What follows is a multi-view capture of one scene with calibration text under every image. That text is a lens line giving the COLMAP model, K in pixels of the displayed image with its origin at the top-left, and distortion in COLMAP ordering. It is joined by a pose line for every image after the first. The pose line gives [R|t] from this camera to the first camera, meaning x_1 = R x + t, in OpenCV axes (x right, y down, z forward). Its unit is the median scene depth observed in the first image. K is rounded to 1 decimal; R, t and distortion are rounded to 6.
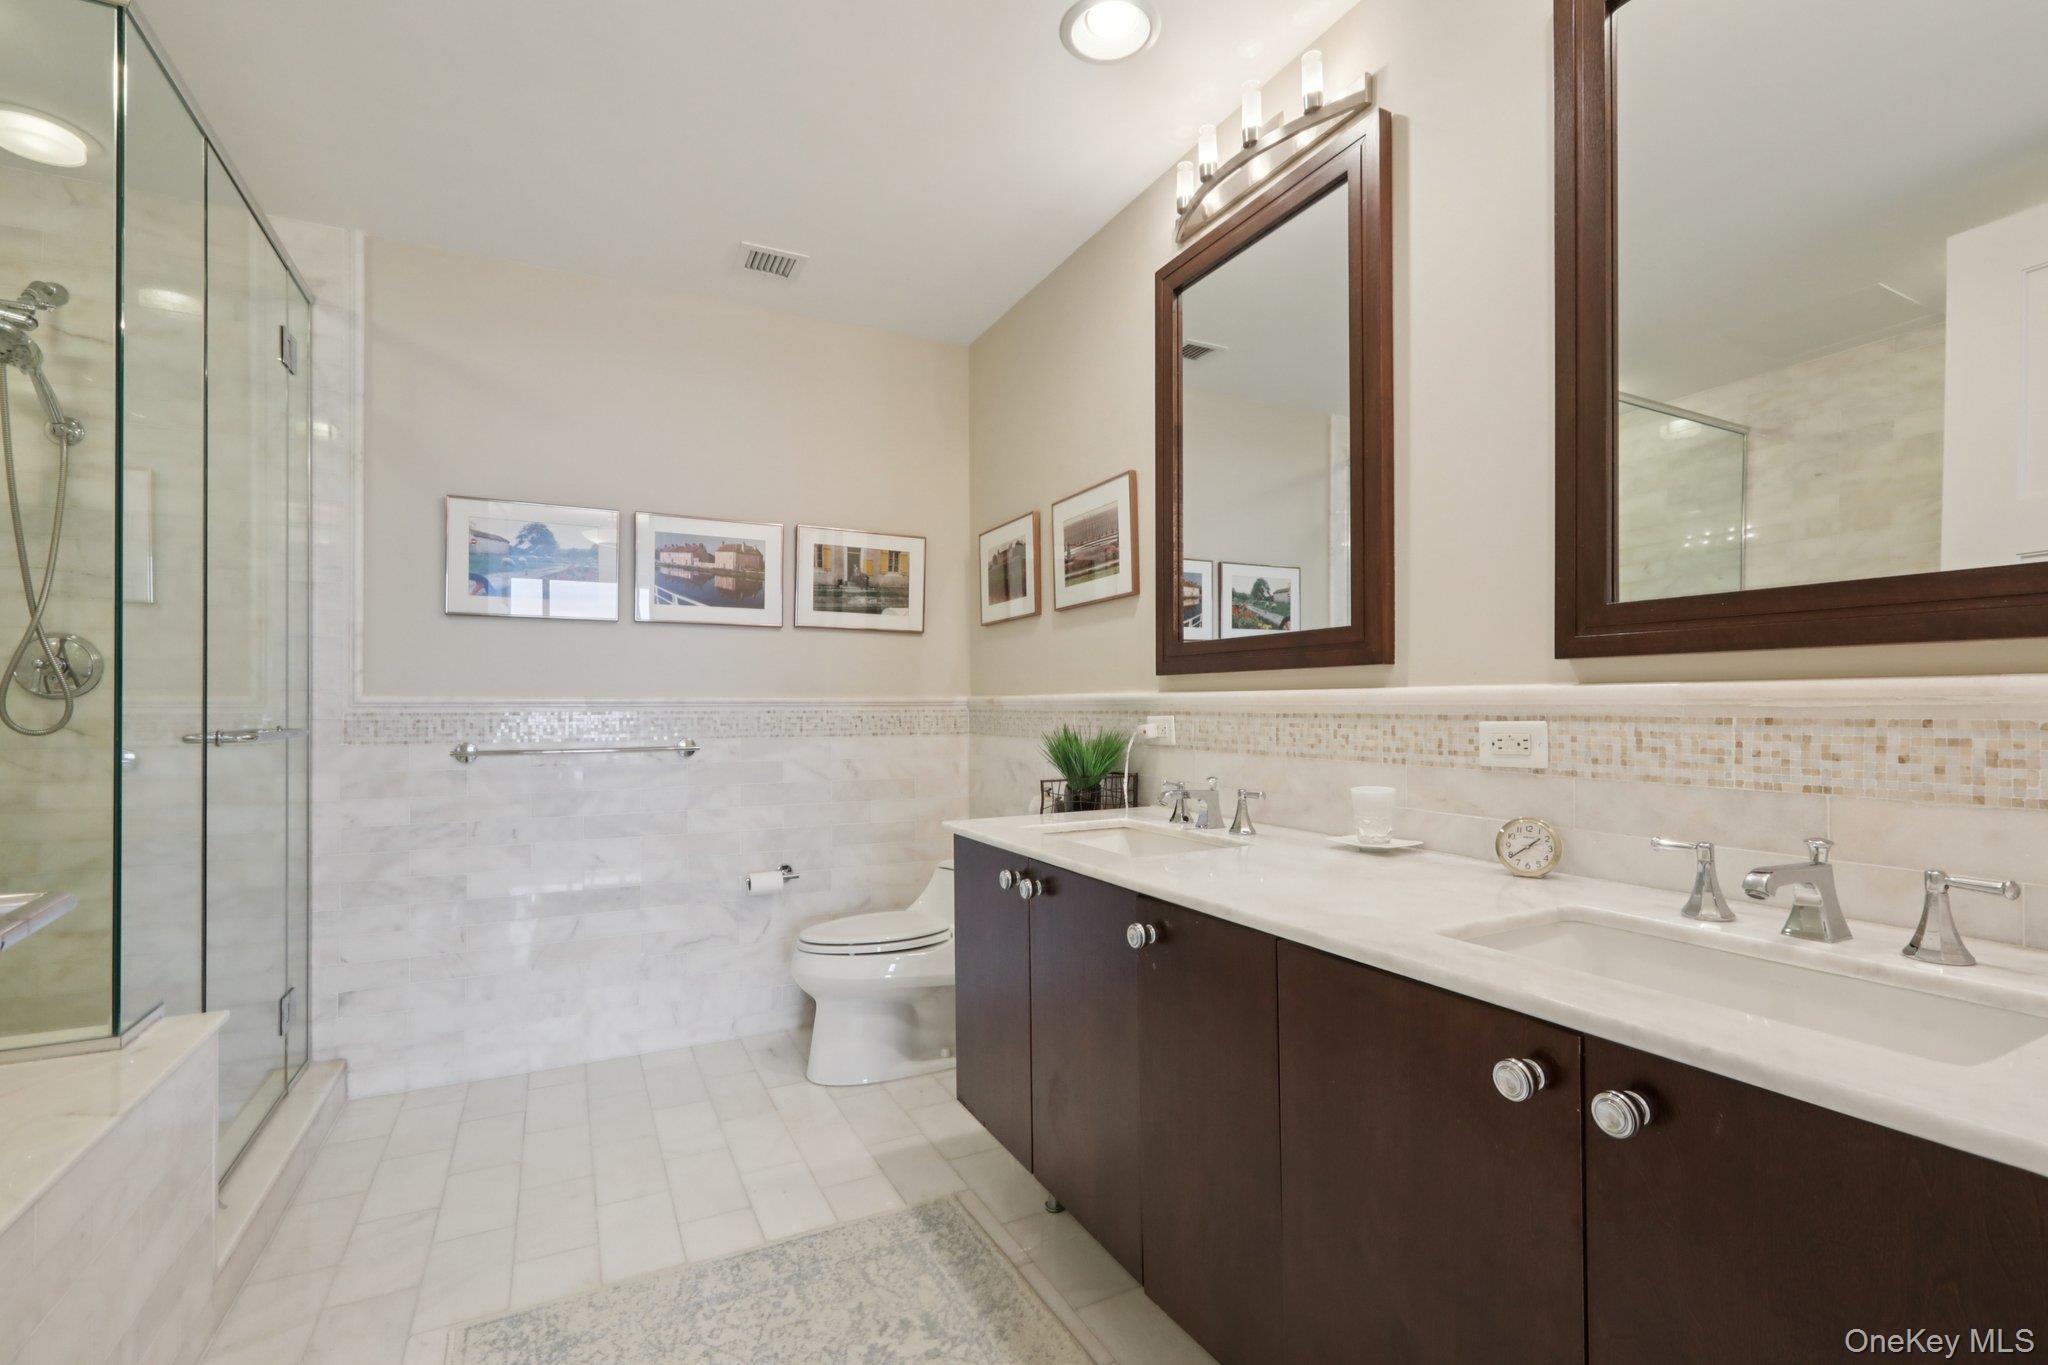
lens RADIAL K [[931.5, 0, 1022.8], [0, 931.5, 686.2], [0, 0, 1]] dist [-0.000887, 0.000540]
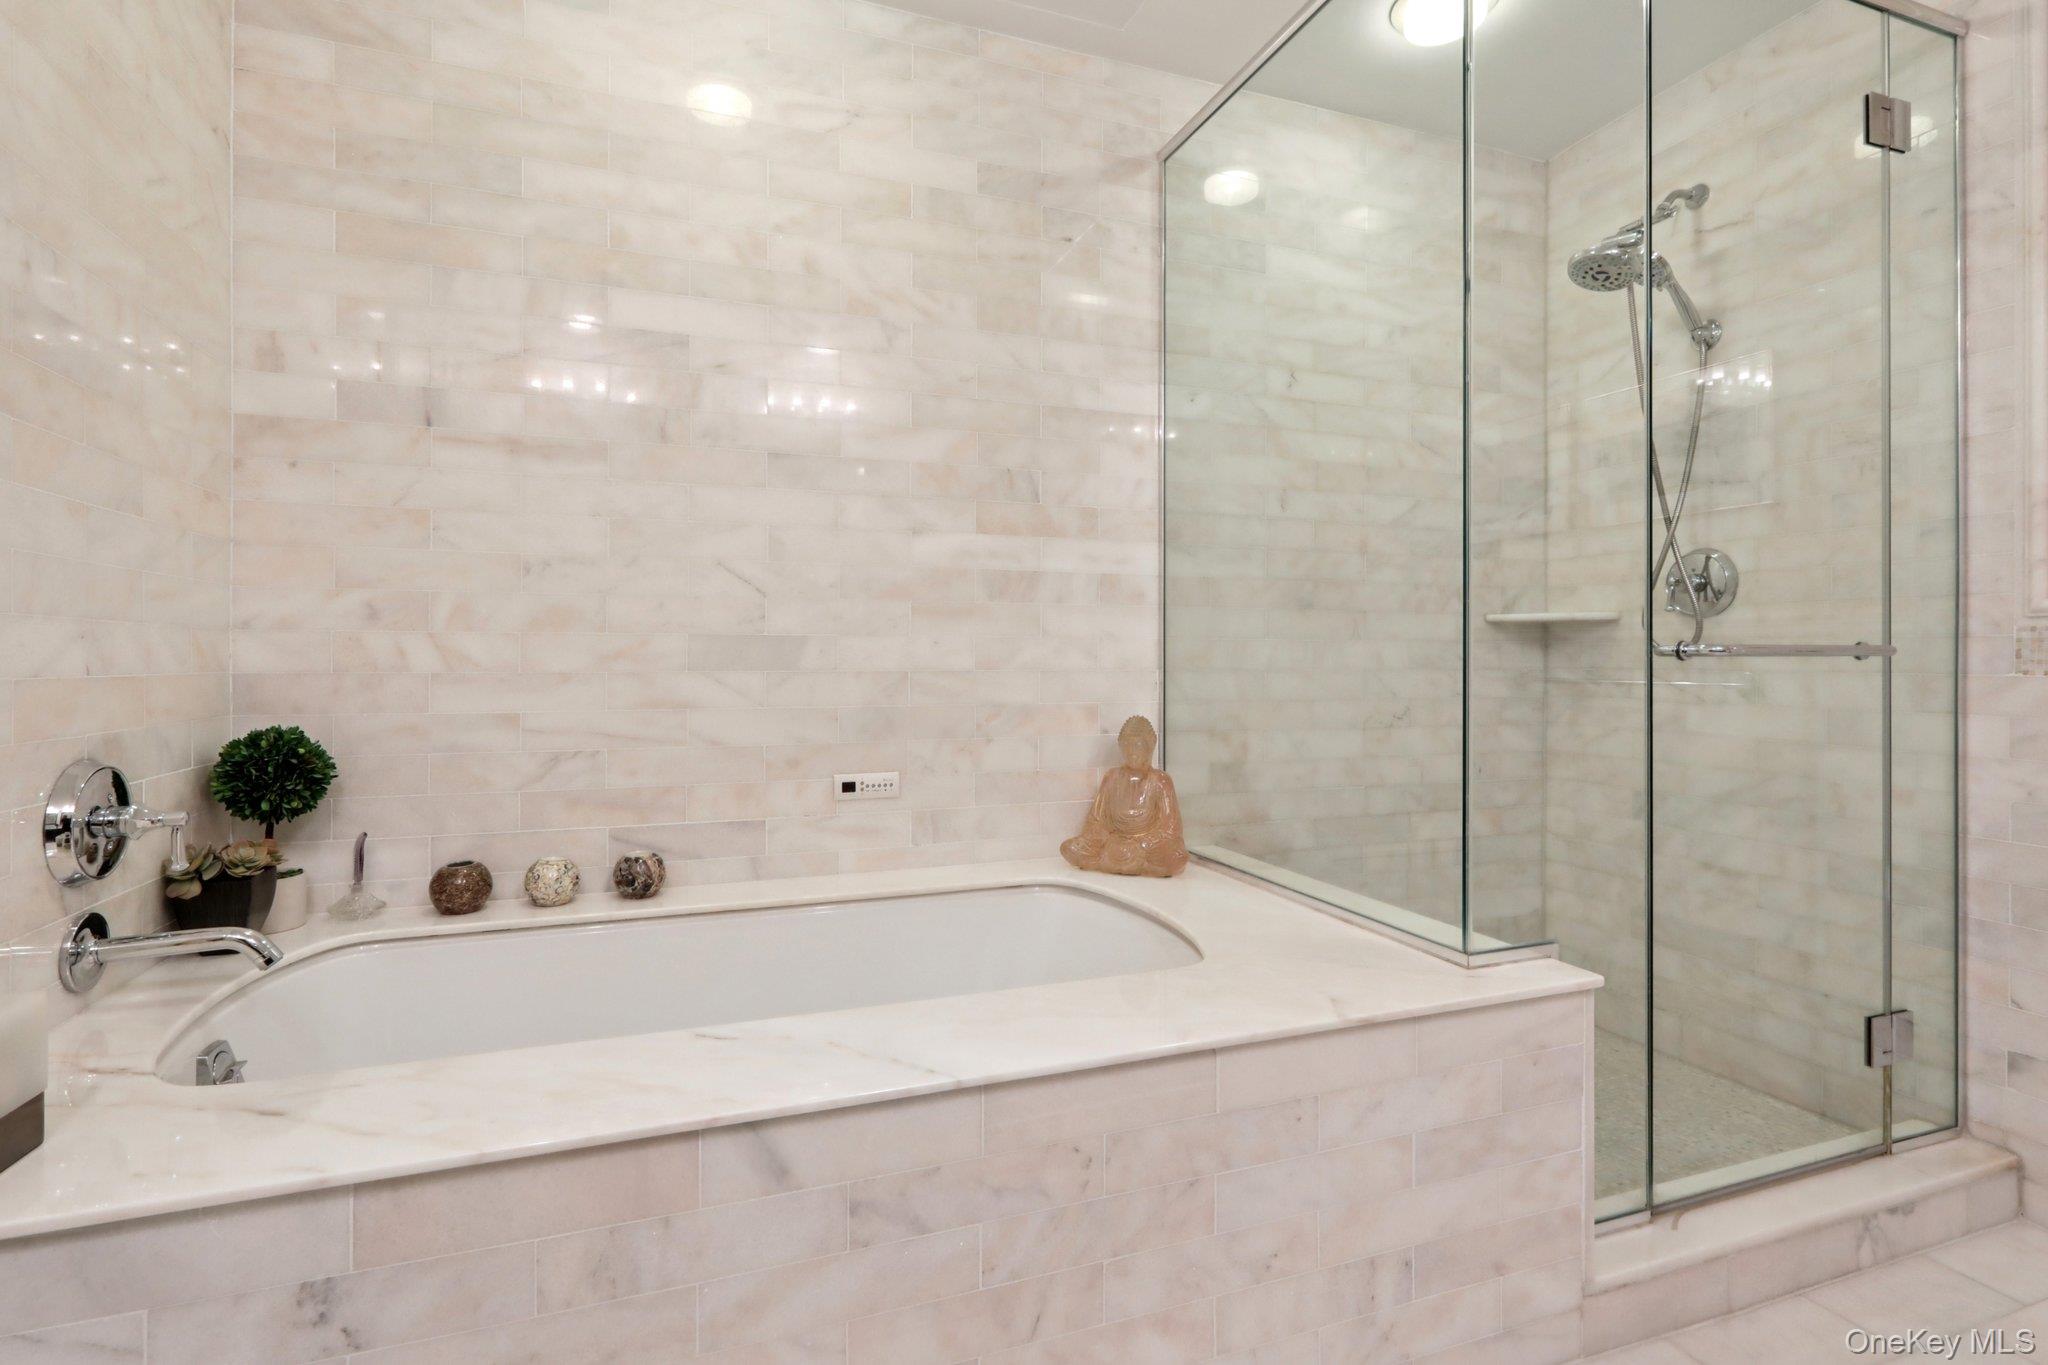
lens RADIAL K [[949.3, 0, 1009.2], [0, 949.3, 658.5], [0, 0, 1]] dist [-0.002850, -0.001104]
pose [[-0.126979, 0.005671, -0.991889, 0.021433], [0.013524, 0.999901, 0.003986, 0.041664], [0.991813, -0.012908, -0.127043, 0.413699]]
